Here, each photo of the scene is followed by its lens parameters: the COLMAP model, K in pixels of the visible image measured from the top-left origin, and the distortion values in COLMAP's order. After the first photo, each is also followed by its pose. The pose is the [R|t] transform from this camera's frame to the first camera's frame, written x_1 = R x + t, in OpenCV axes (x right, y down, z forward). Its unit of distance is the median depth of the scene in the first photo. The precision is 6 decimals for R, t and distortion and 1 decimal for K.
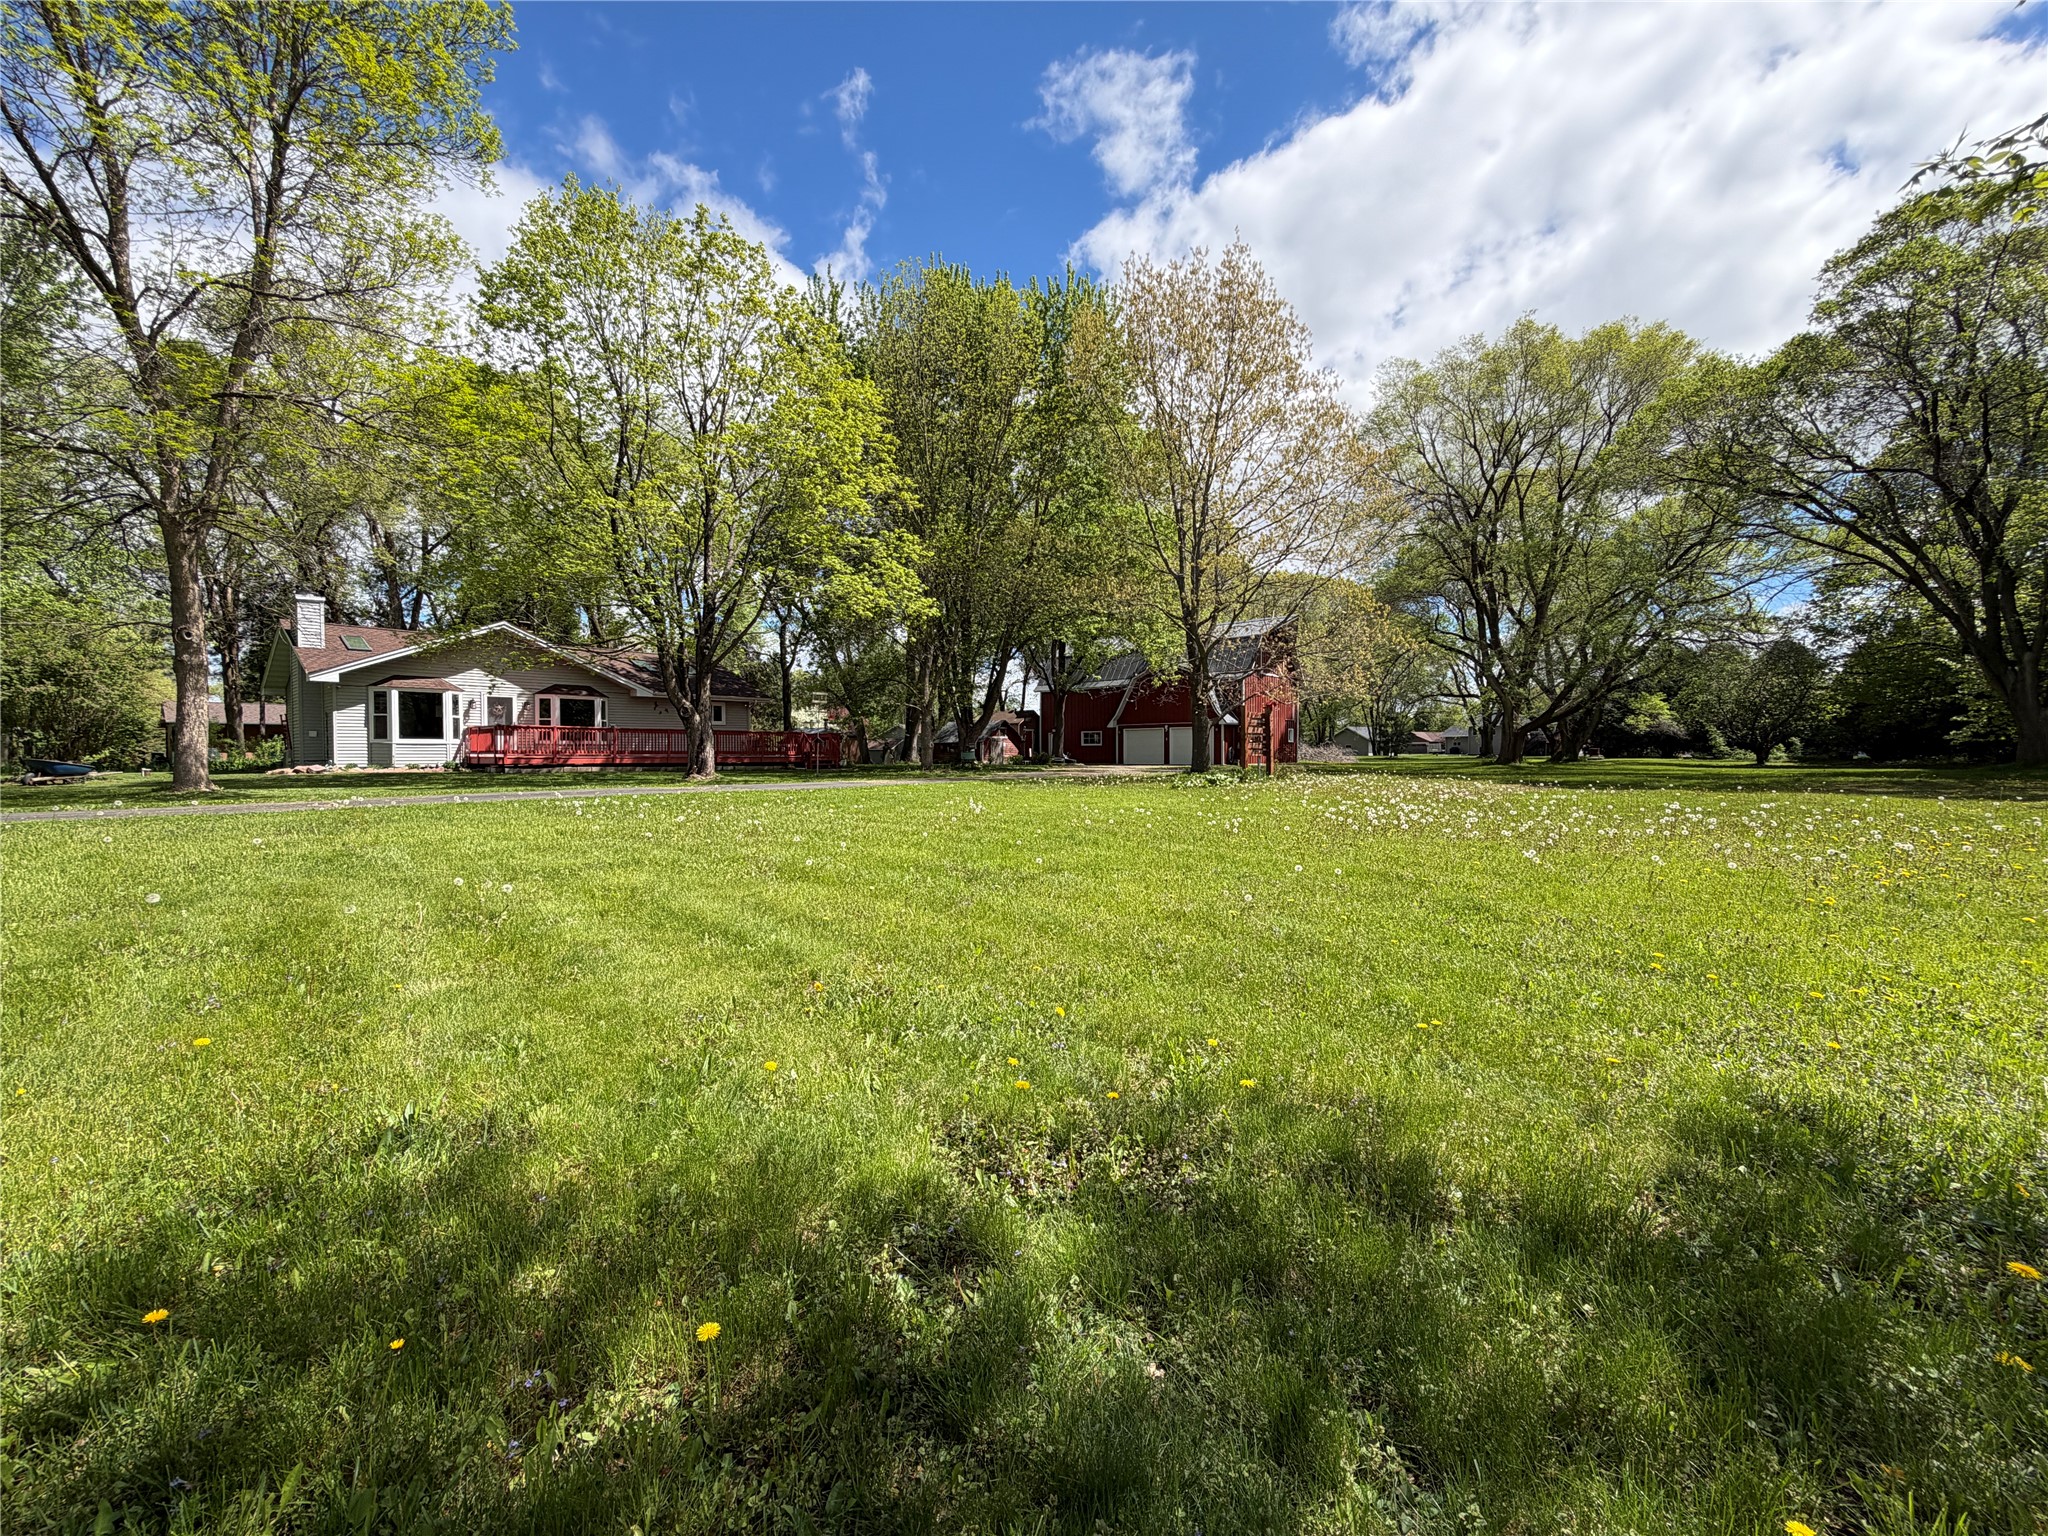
lens RADIAL K [[829.1, 0, 1034.8], [0, 829.1, 765.9], [0, 0, 1]] dist [0.001327, 0.000154]
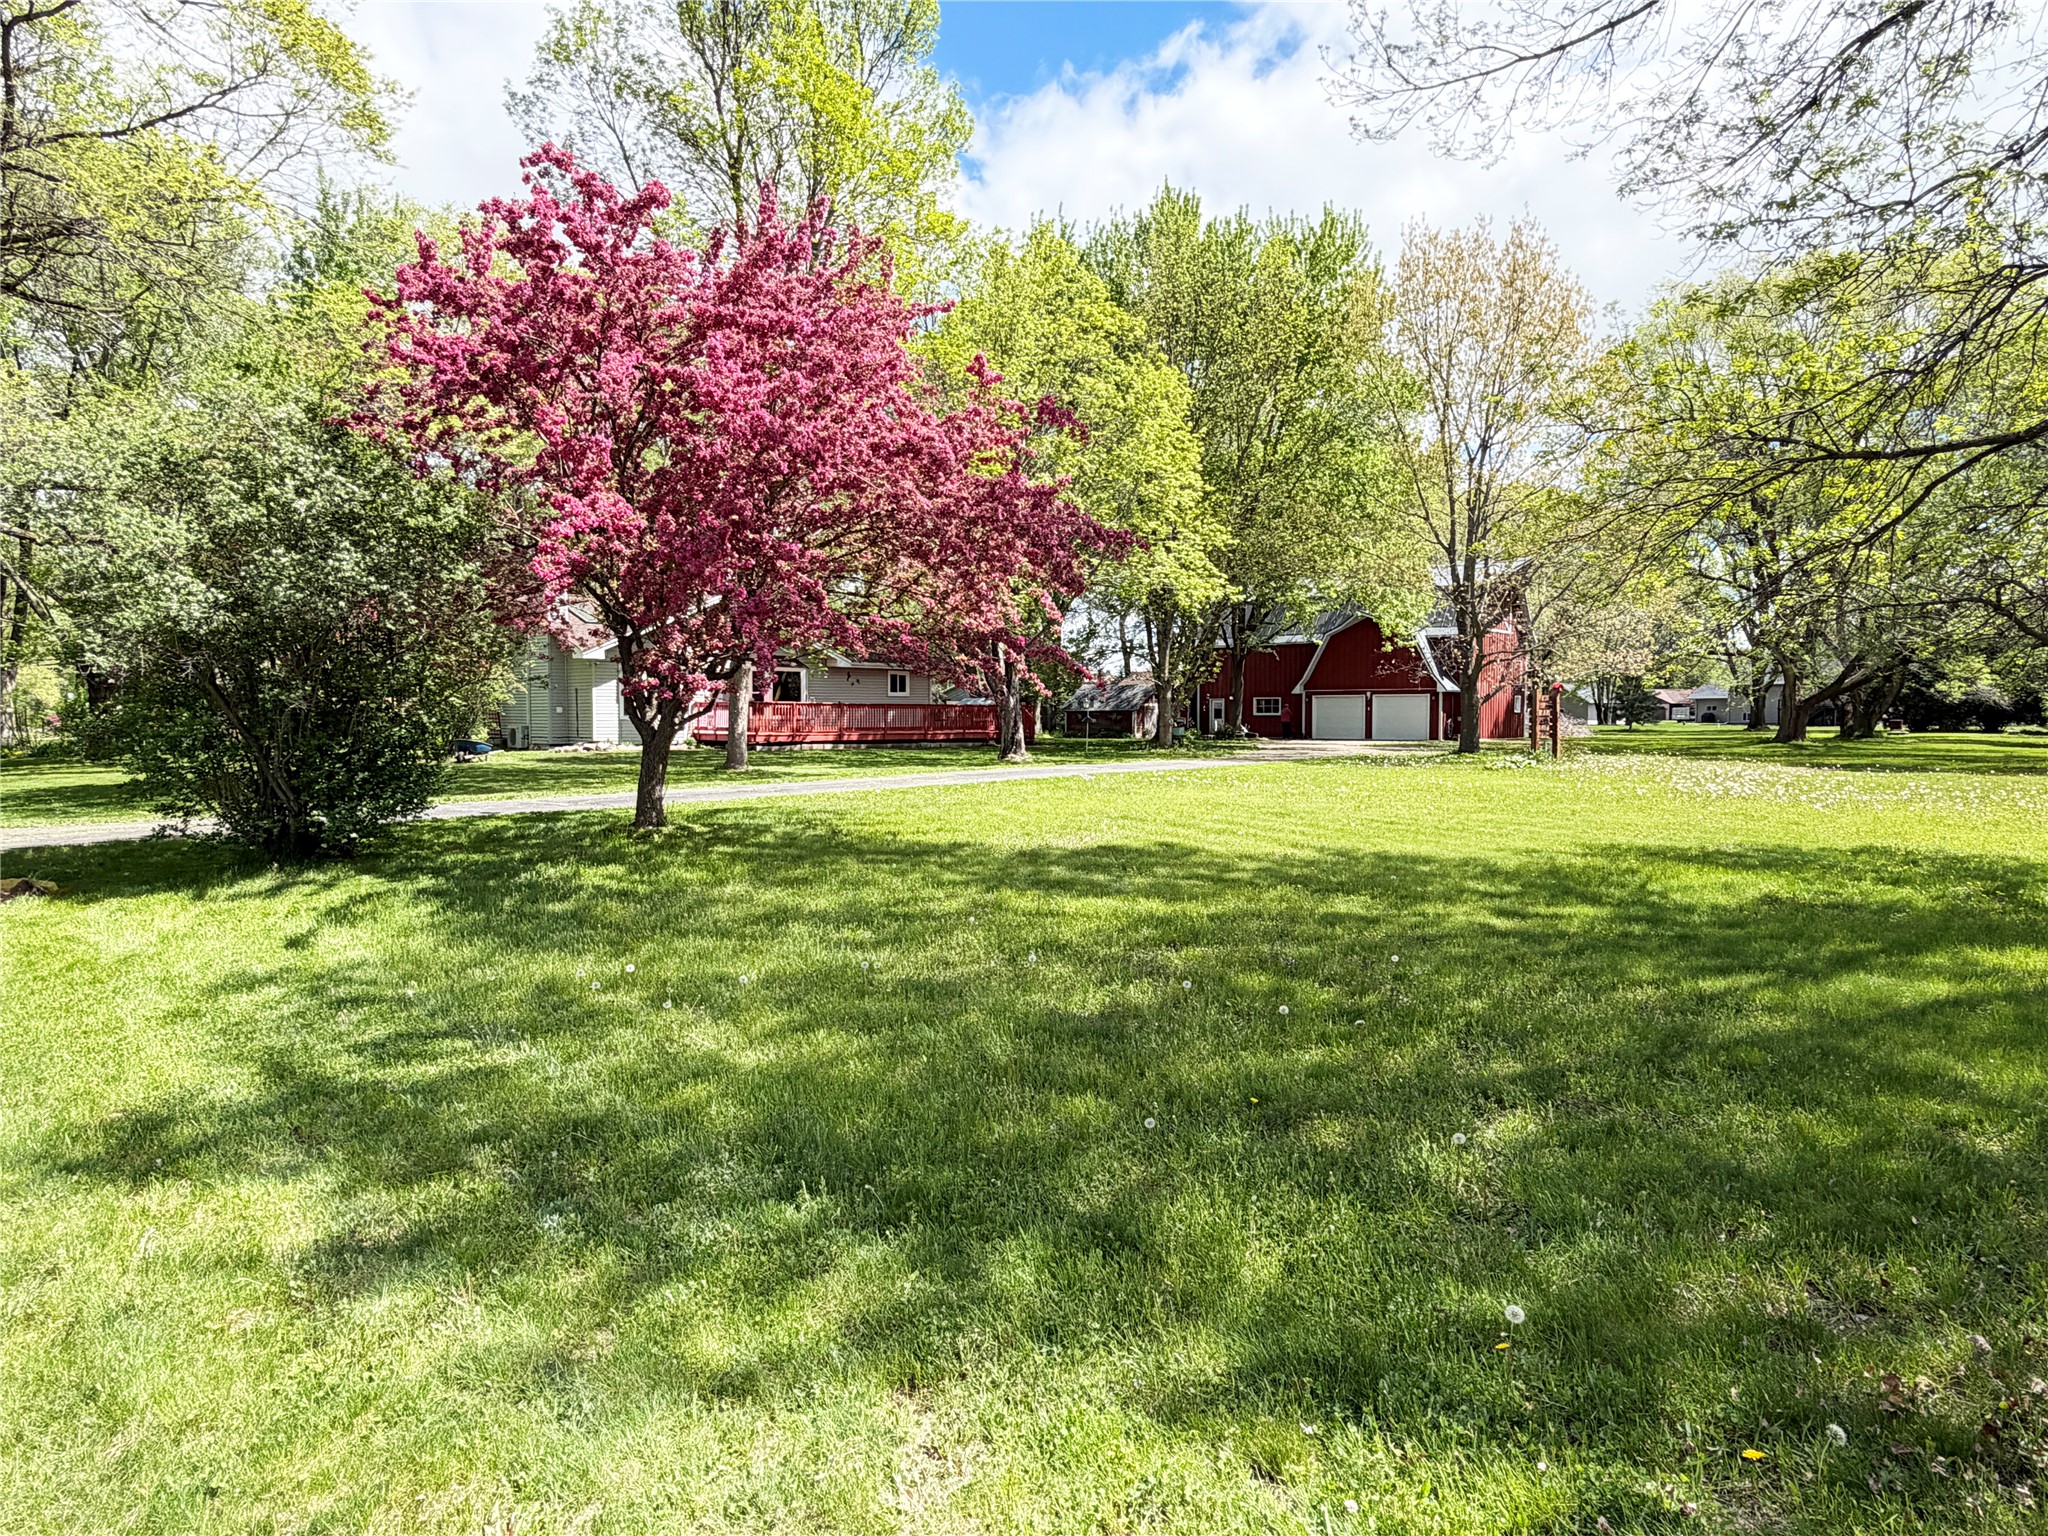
lens RADIAL K [[1285.0, 0, 1022.7], [0, 1285.0, 768.0], [0, 0, 1]] dist [0.013418, -0.000457]
pose [[0.999934, 0.003460, -0.010977, -0.169596], [-0.003149, 0.999597, 0.028195, -0.008297], [0.011070, -0.028158, 0.999542, -0.281732]]
